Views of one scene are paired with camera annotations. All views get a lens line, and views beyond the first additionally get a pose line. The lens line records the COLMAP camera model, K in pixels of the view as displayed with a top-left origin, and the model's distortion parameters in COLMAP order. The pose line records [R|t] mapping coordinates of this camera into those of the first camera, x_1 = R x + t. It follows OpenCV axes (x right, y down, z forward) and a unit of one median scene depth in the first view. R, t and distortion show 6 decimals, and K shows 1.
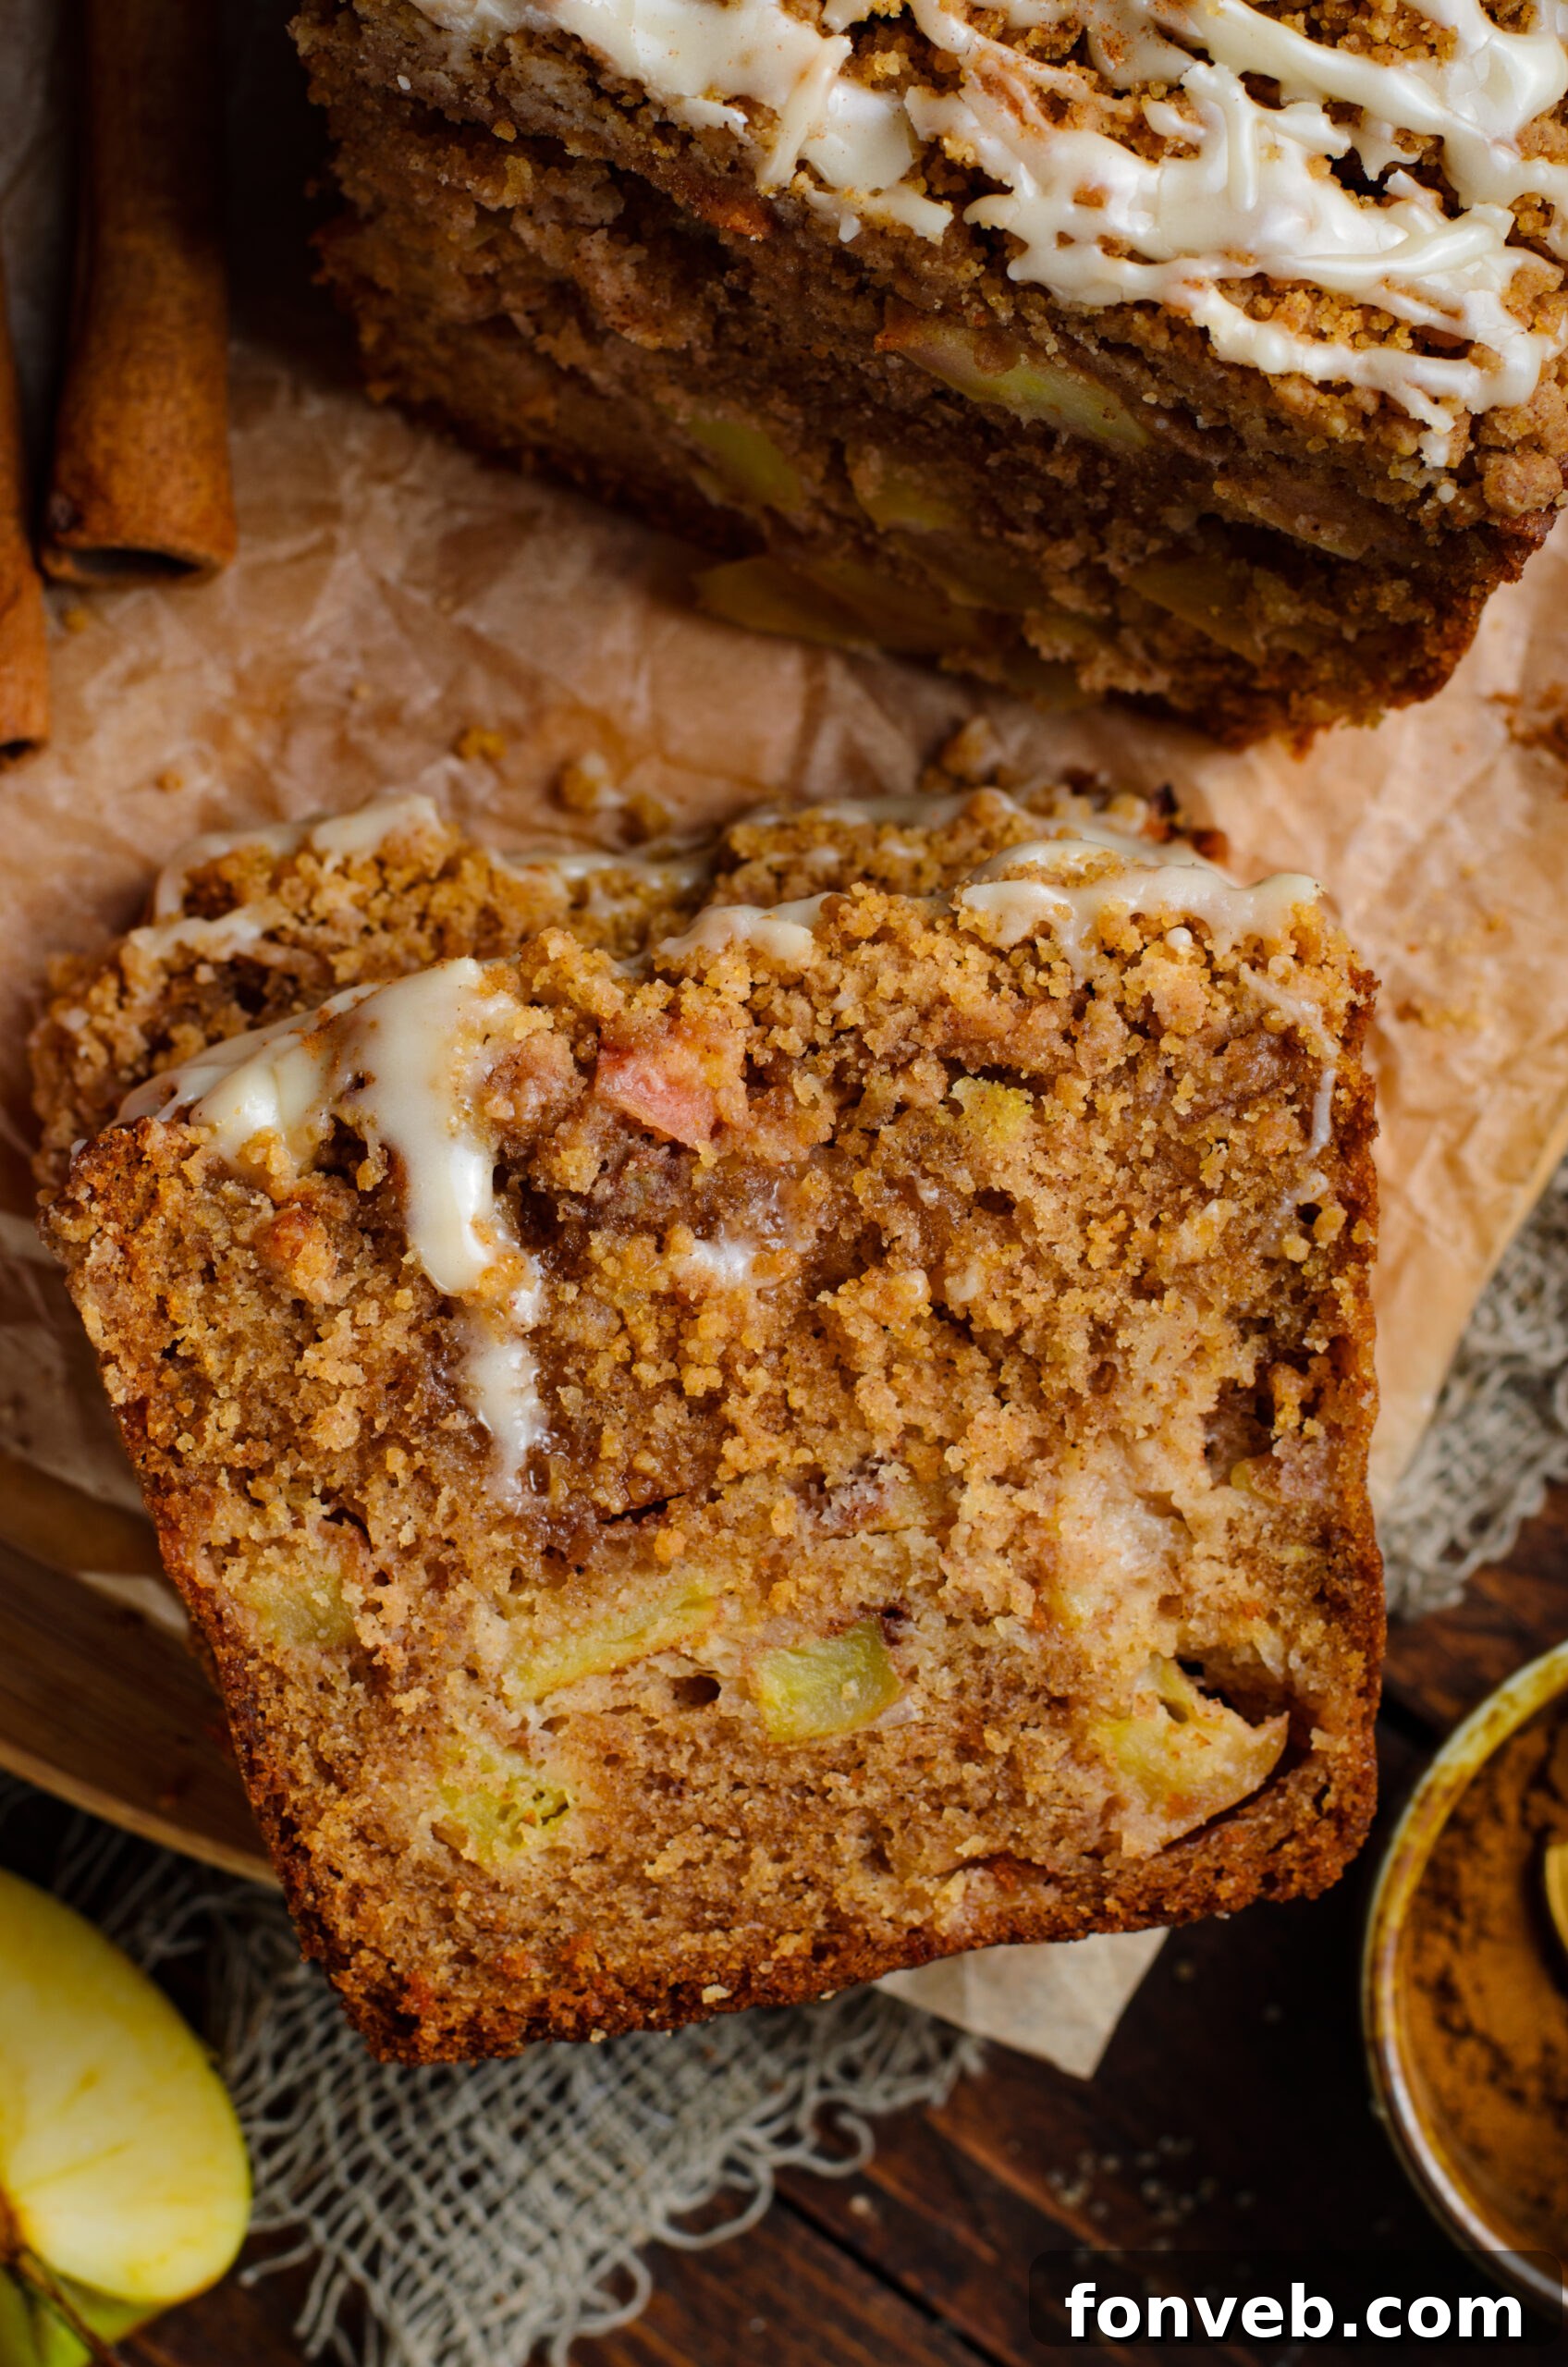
lens RADIAL K [[5699.6, 0, 784.0], [0, 5699.6, 1183.5], [0, 0, 1]] dist [-0.137117, 0.008885]
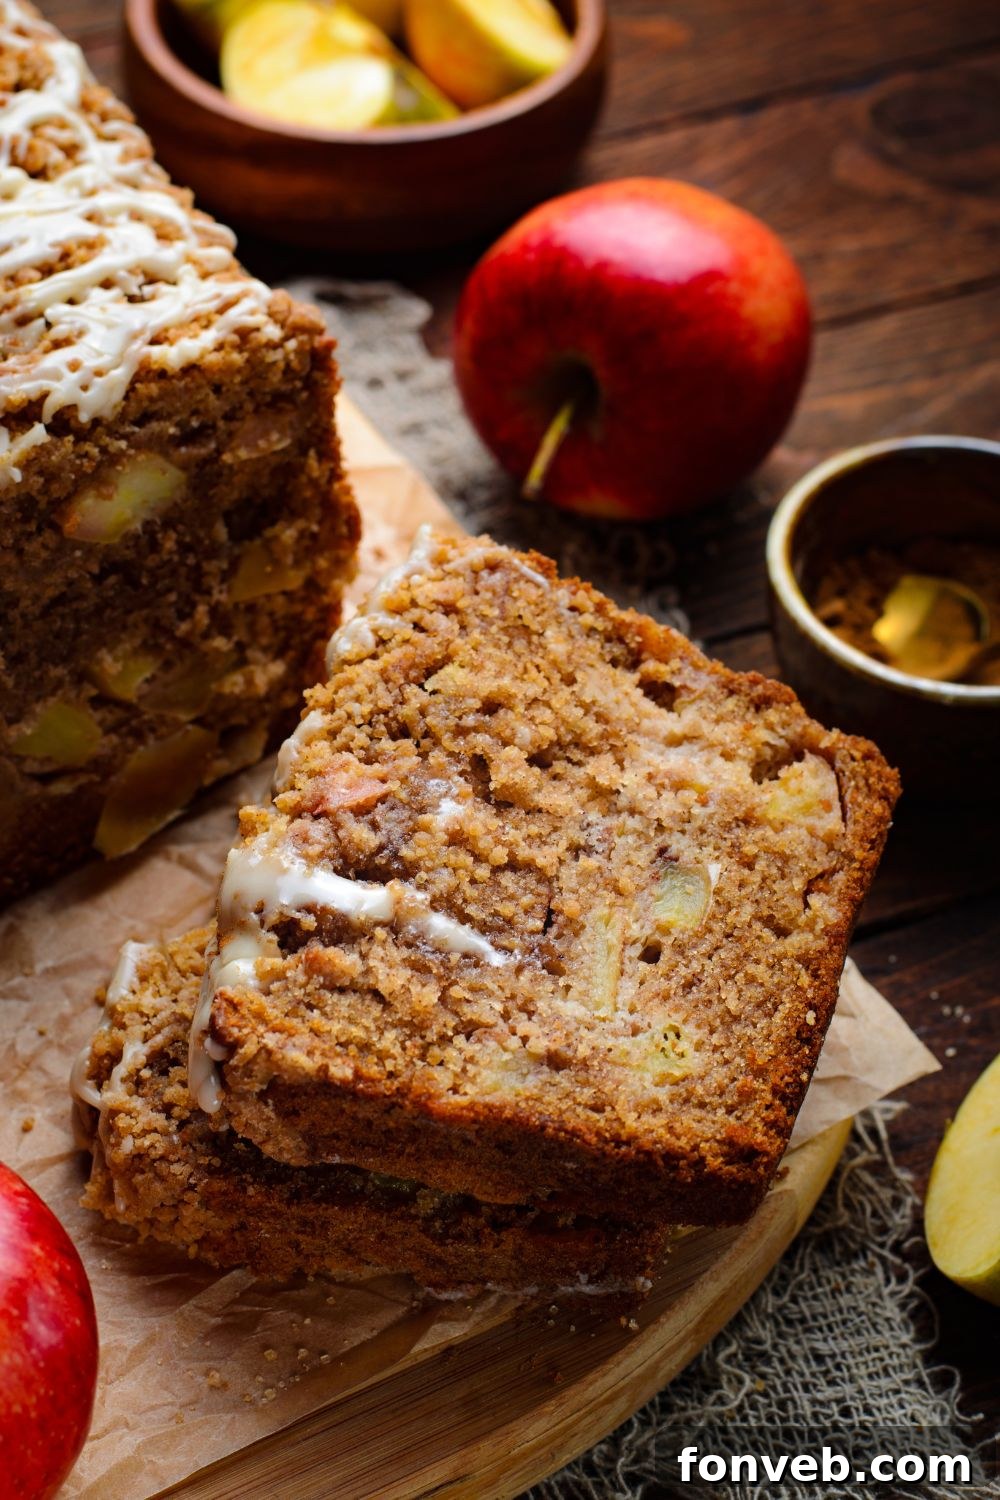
lens RADIAL K [[3612.1, 0, 500.0], [0, 3612.1, 750.0], [0, 0, 1]] dist [-0.137117, 0.008885]
pose [[0.473581, -0.665413, 0.577015, -0.645503], [0.878200, 0.406575, -0.251915, 0.306096], [-0.066972, 0.626037, 0.776912, 0.096037]]
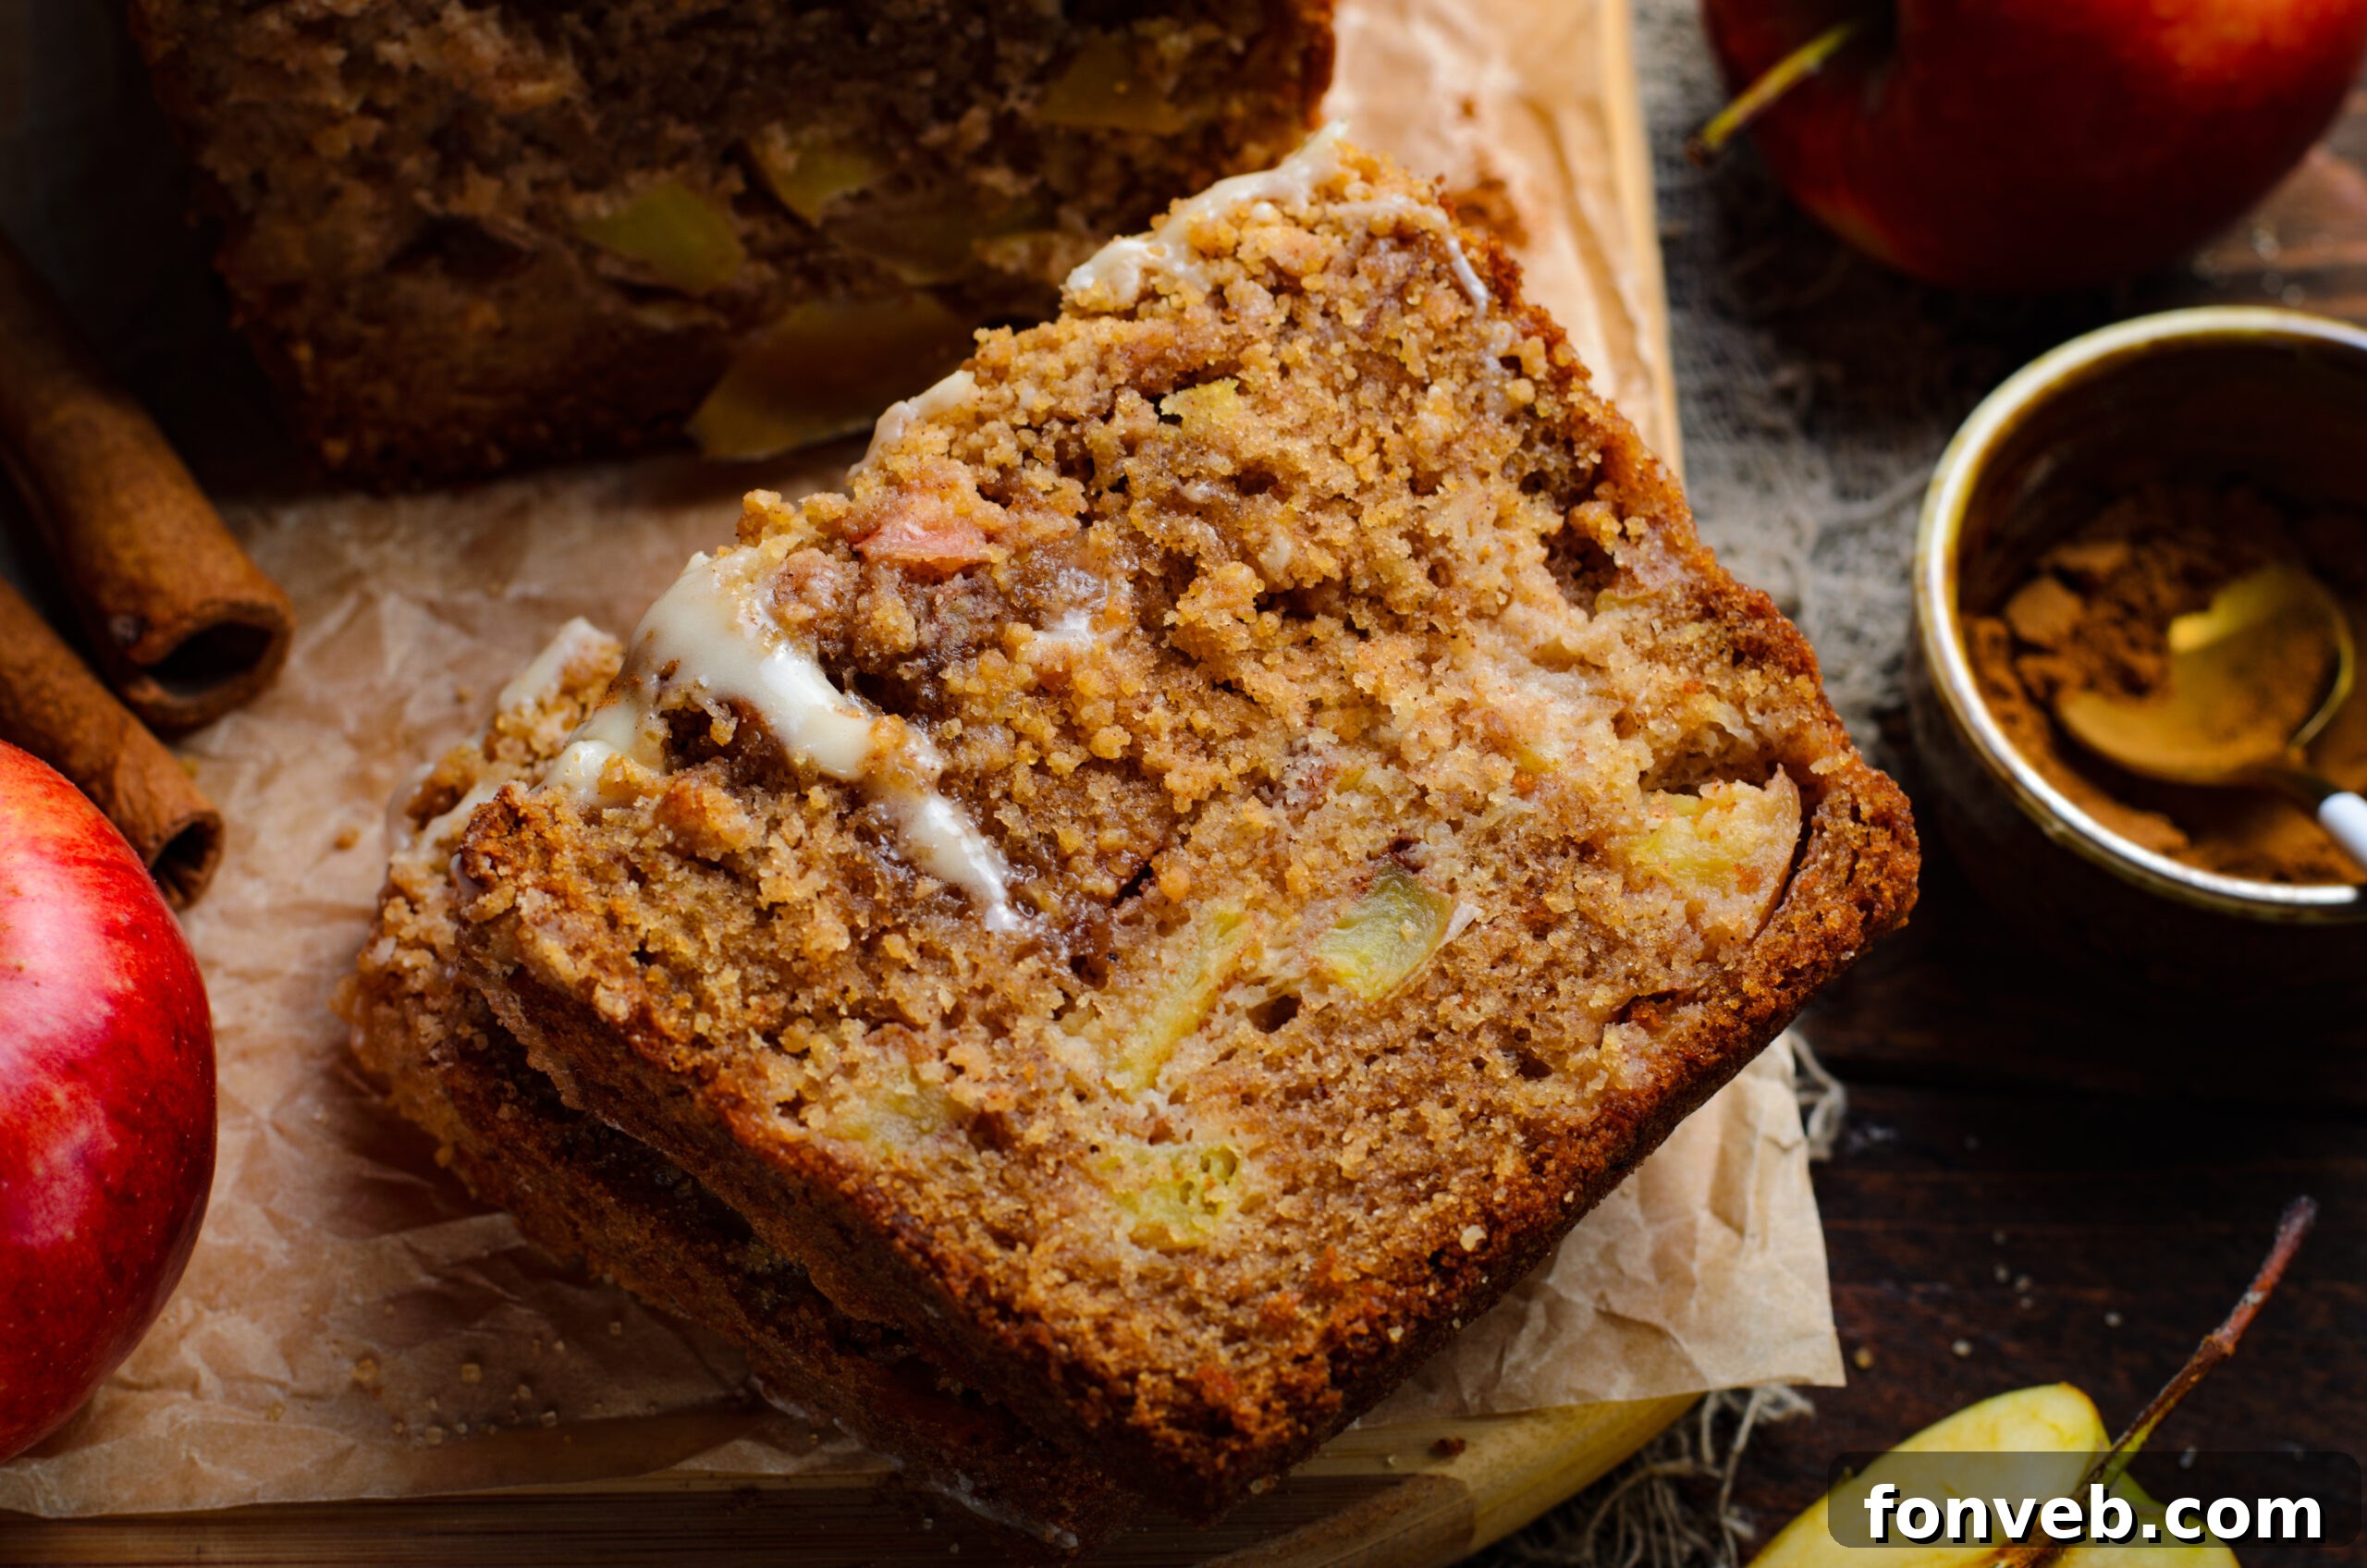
lens RADIAL K [[5699.6, 0, 1183.5], [0, 5699.6, 852.3], [0, 0, 1]] dist [-0.137117, 0.008885]
pose [[0.834861, -0.478764, 0.271647, -0.284912], [0.550196, 0.741079, -0.384821, 0.440654], [-0.017073, 0.470731, 0.882112, 0.122213]]
